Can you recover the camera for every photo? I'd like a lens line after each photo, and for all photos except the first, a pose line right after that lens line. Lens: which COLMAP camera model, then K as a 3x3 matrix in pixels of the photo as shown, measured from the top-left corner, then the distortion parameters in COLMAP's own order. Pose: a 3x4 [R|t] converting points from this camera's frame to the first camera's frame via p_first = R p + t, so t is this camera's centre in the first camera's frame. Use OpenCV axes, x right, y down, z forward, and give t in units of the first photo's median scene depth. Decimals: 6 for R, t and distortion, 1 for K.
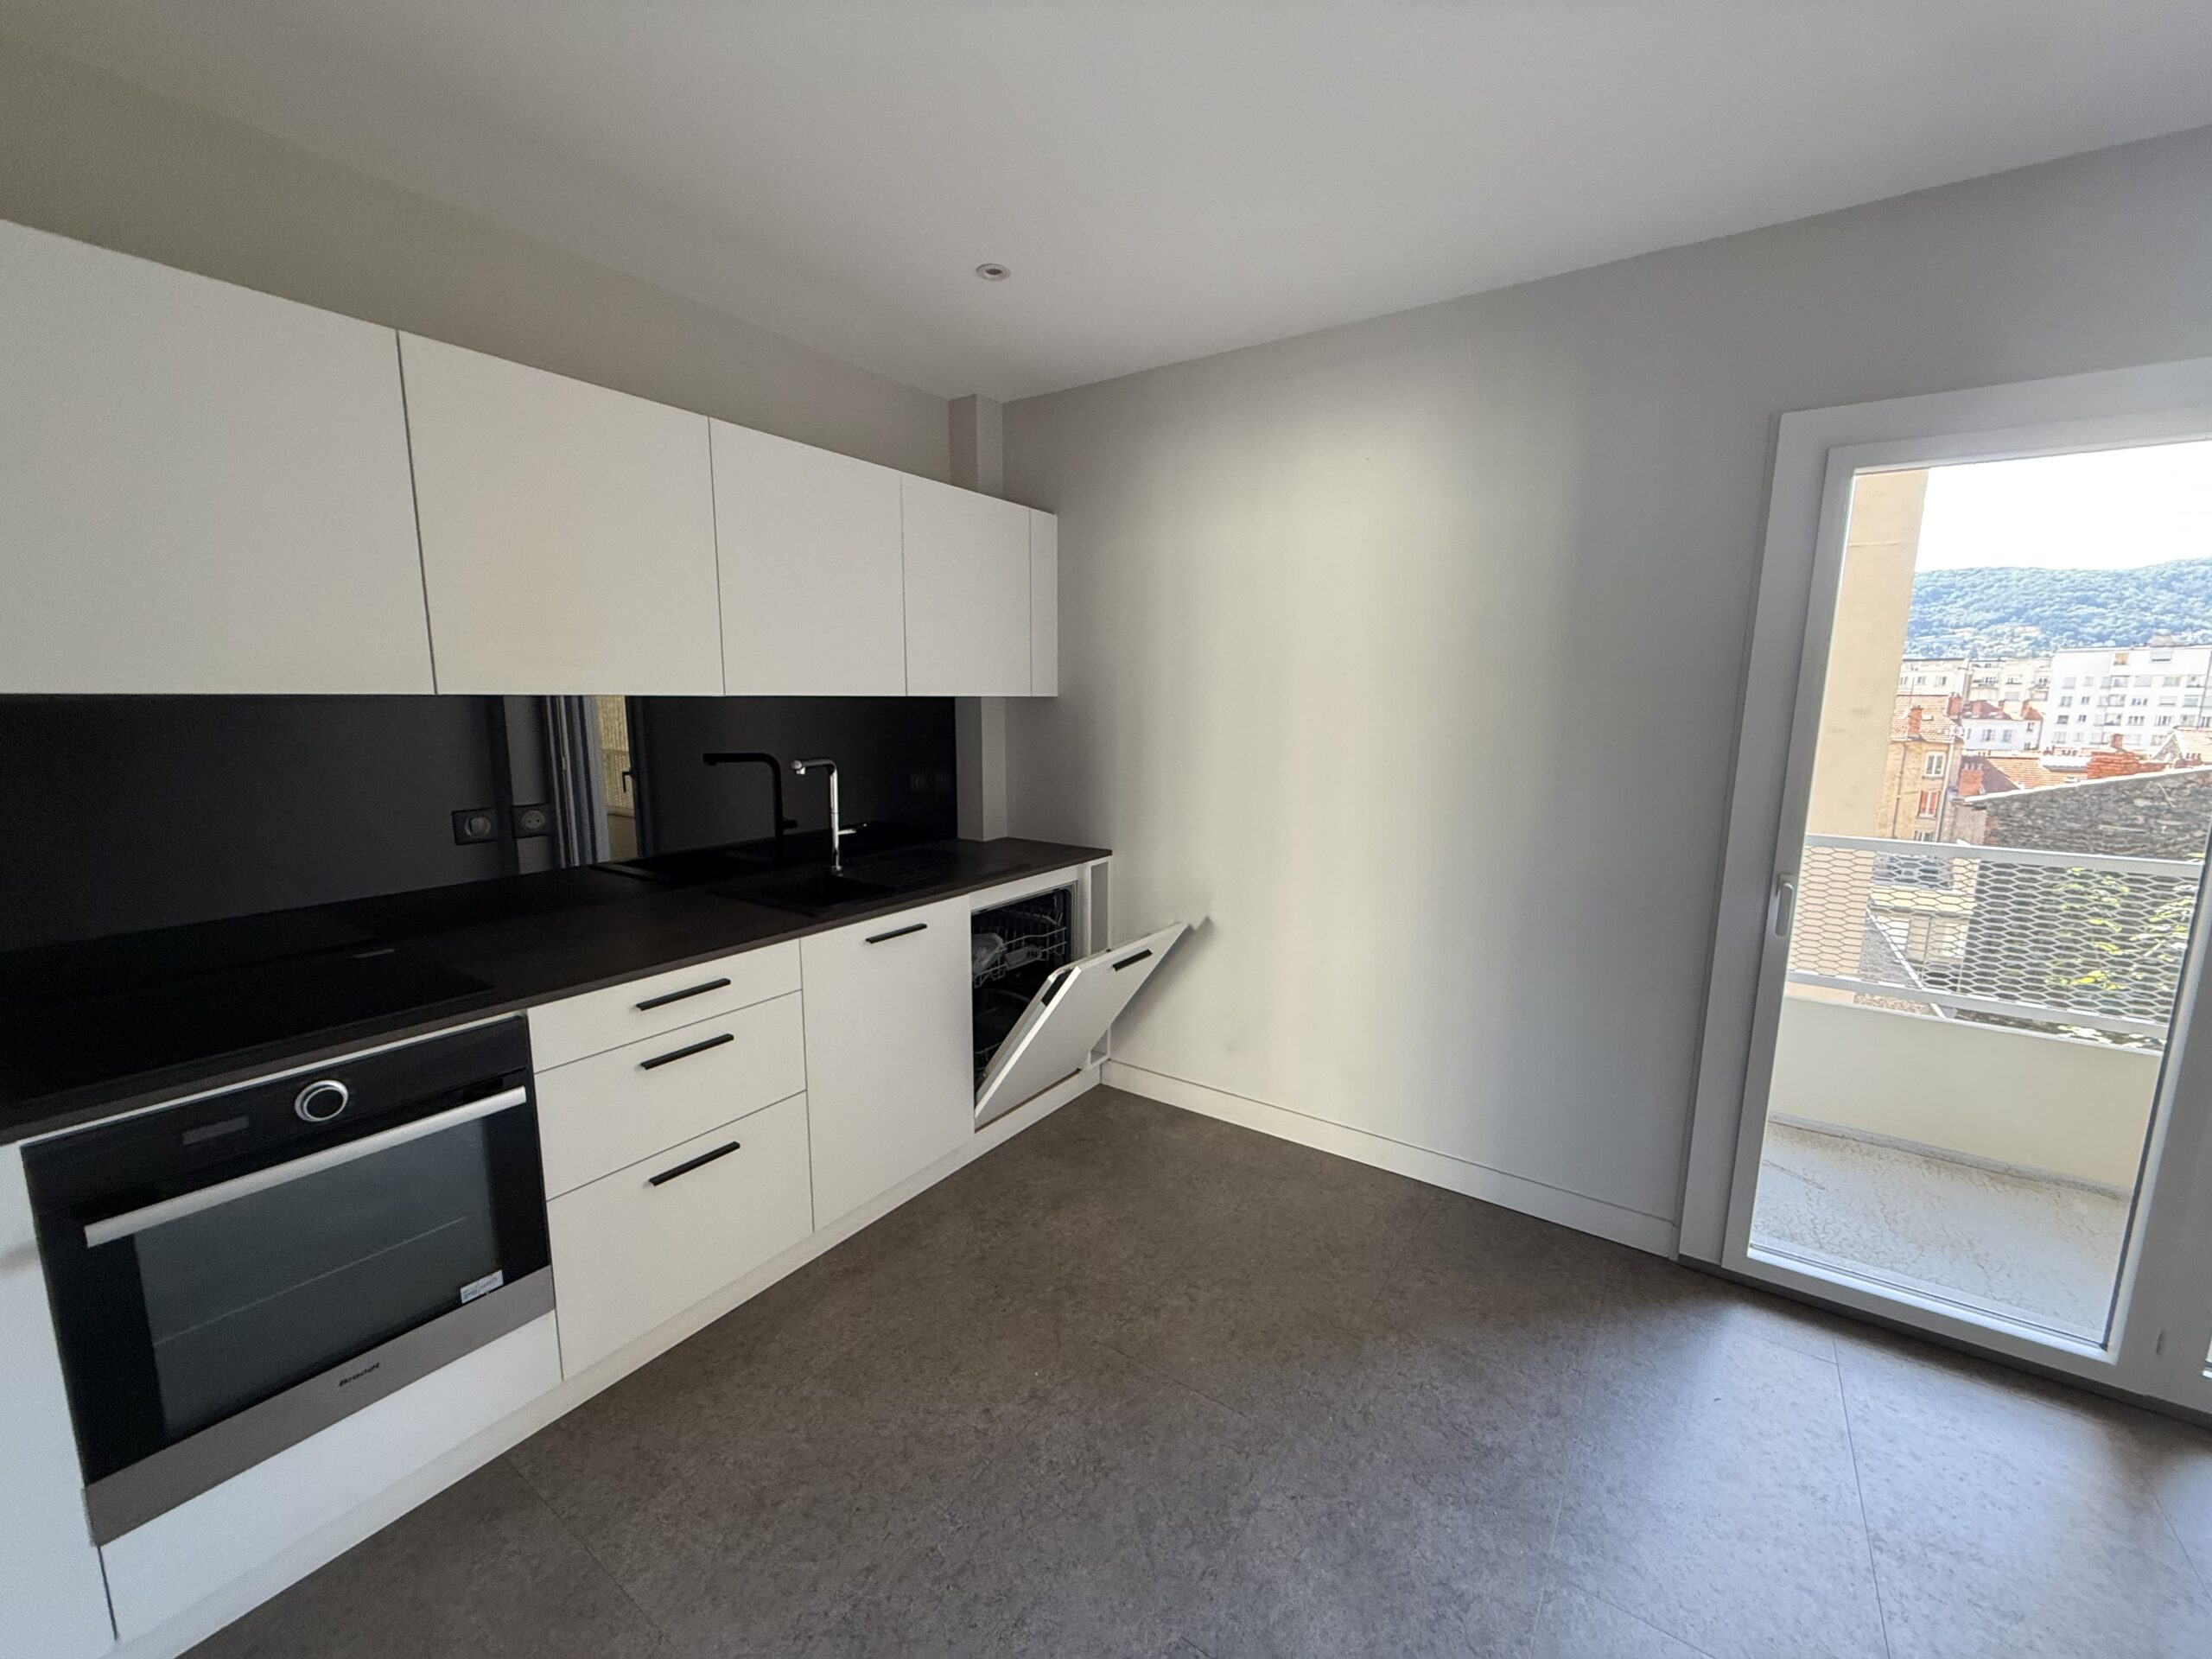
lens RADIAL K [[877.2, 0, 1101.9], [0, 877.2, 836.1], [0, 0, 1]] dist [-0.000823, -0.000039]
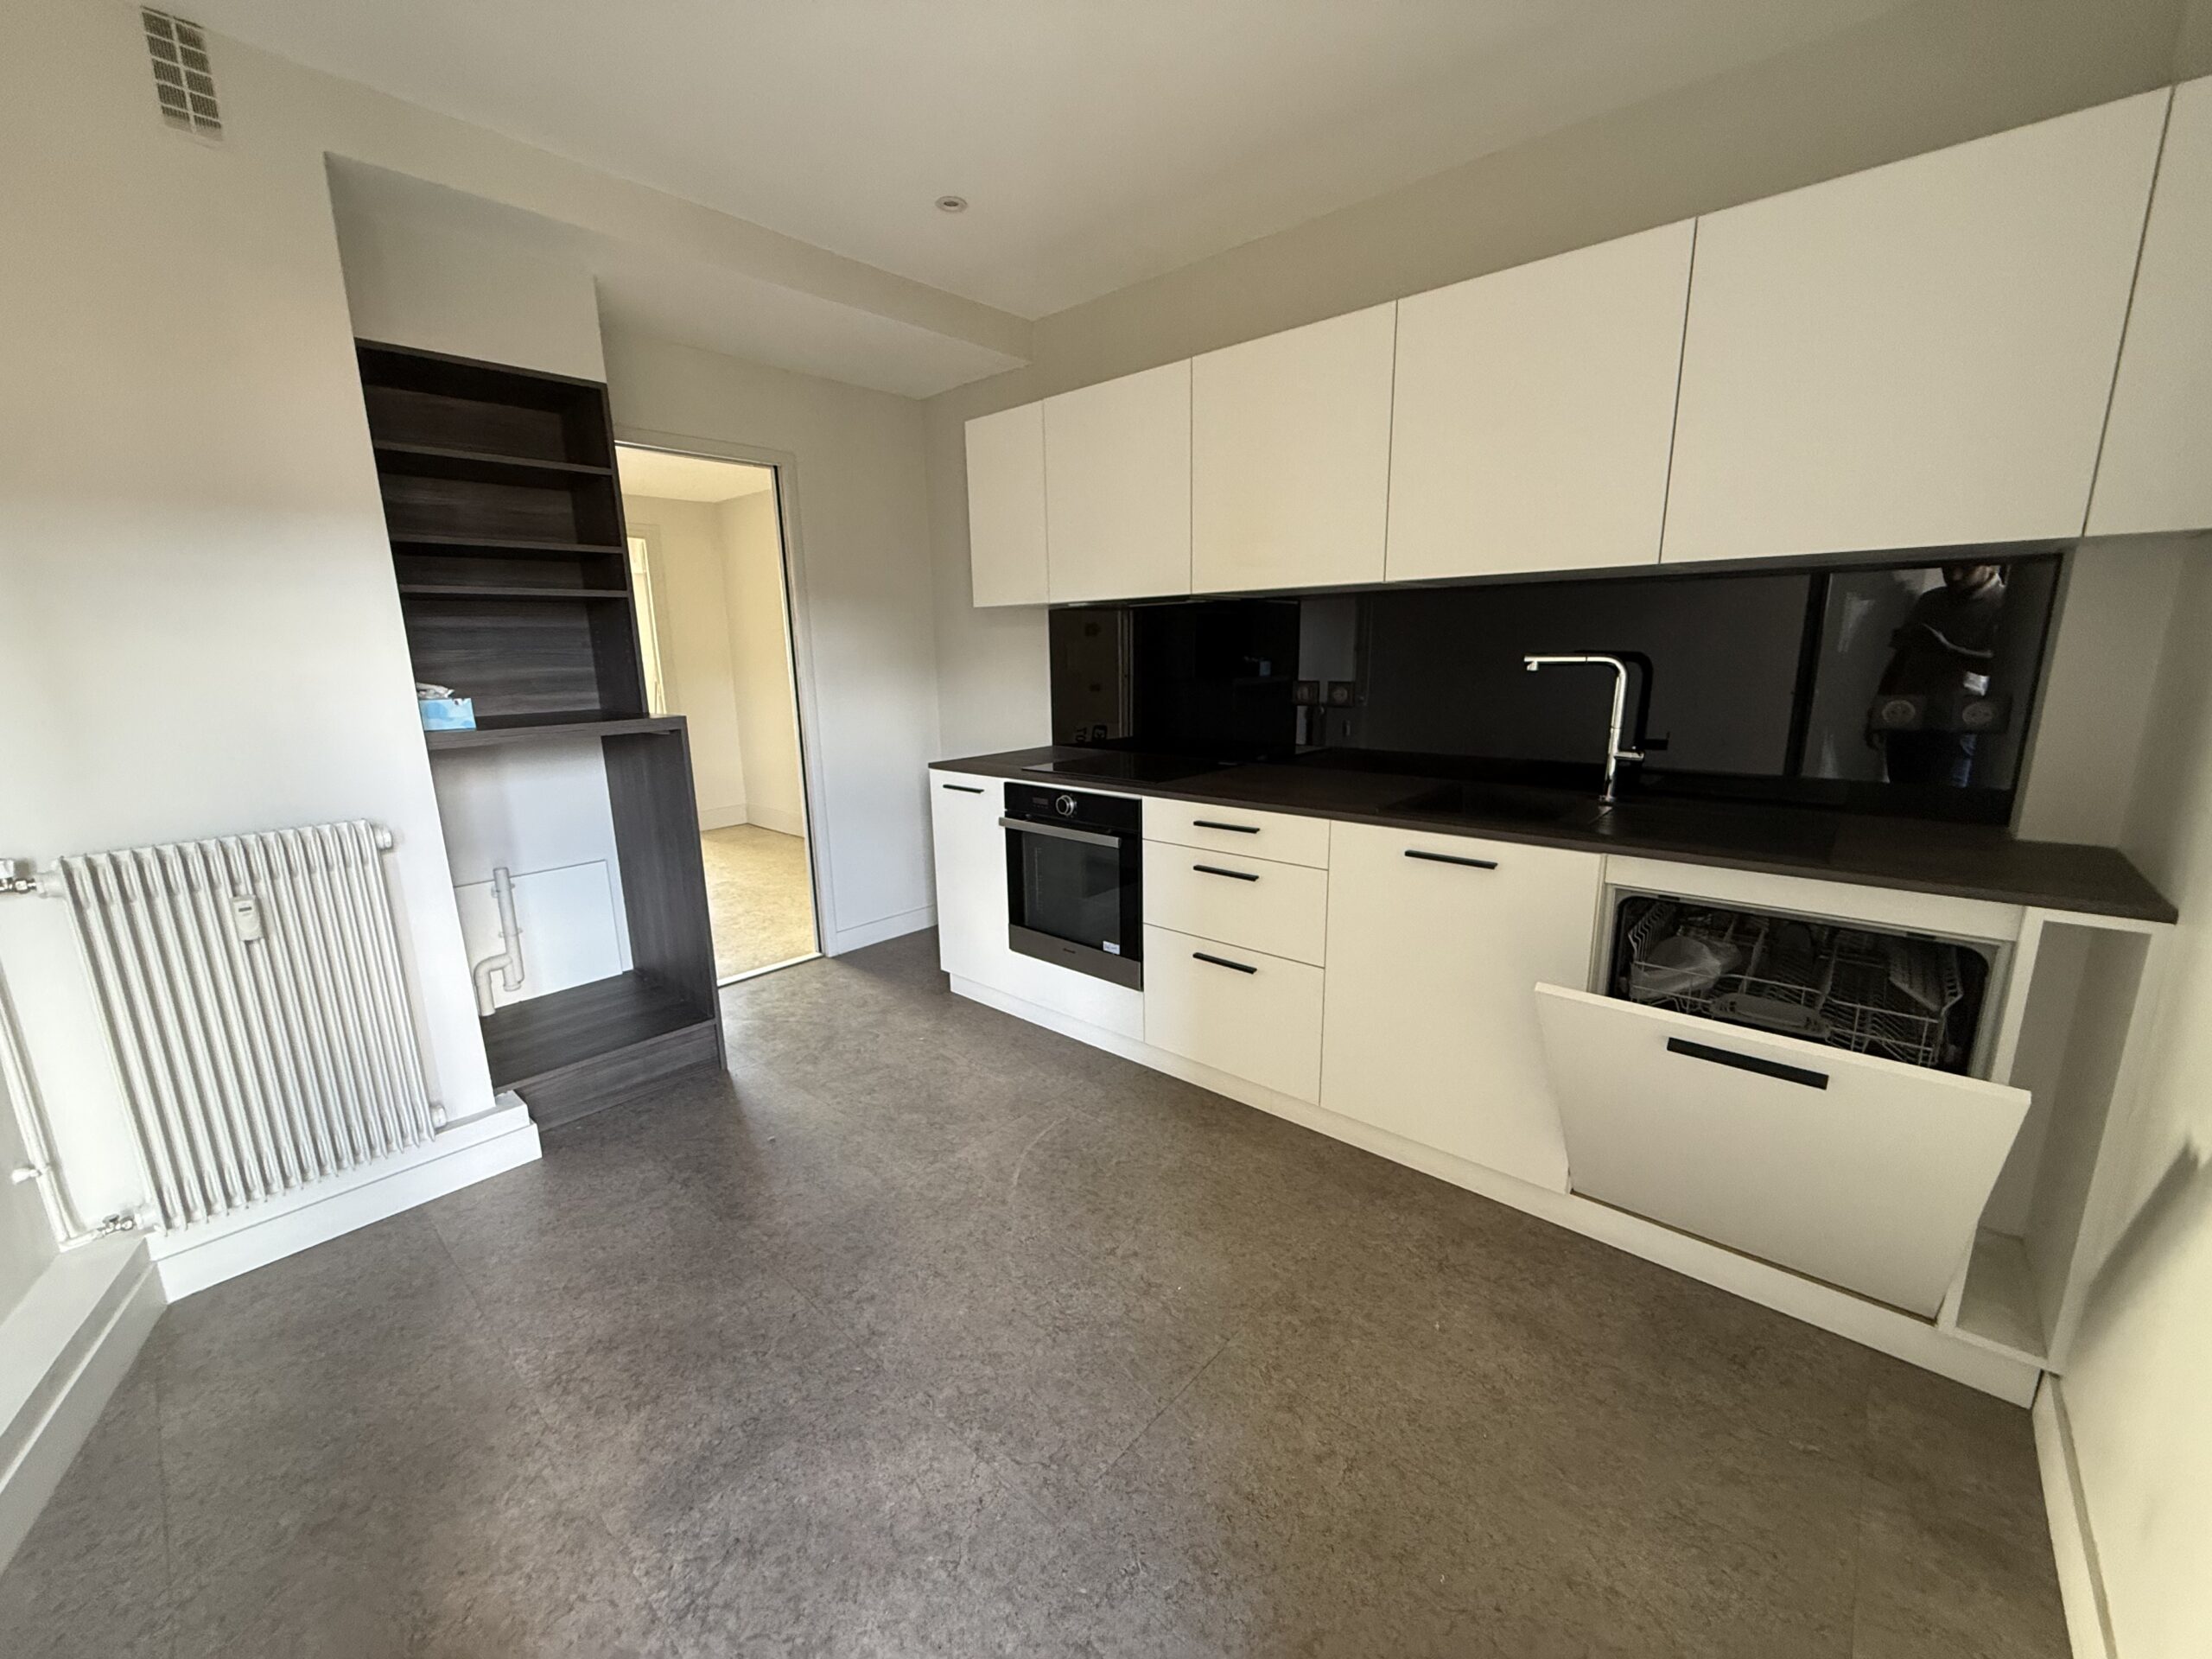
lens RADIAL K [[877.2, 0, 1102.1], [0, 877.2, 832.2], [0, 0, 1]] dist [-0.000823, -0.000039]
pose [[-0.125658, 0.205114, -0.970638, 0.892548], [-0.137942, 0.965277, 0.221839, -0.079091], [0.982437, 0.161768, -0.093001, 1.082049]]
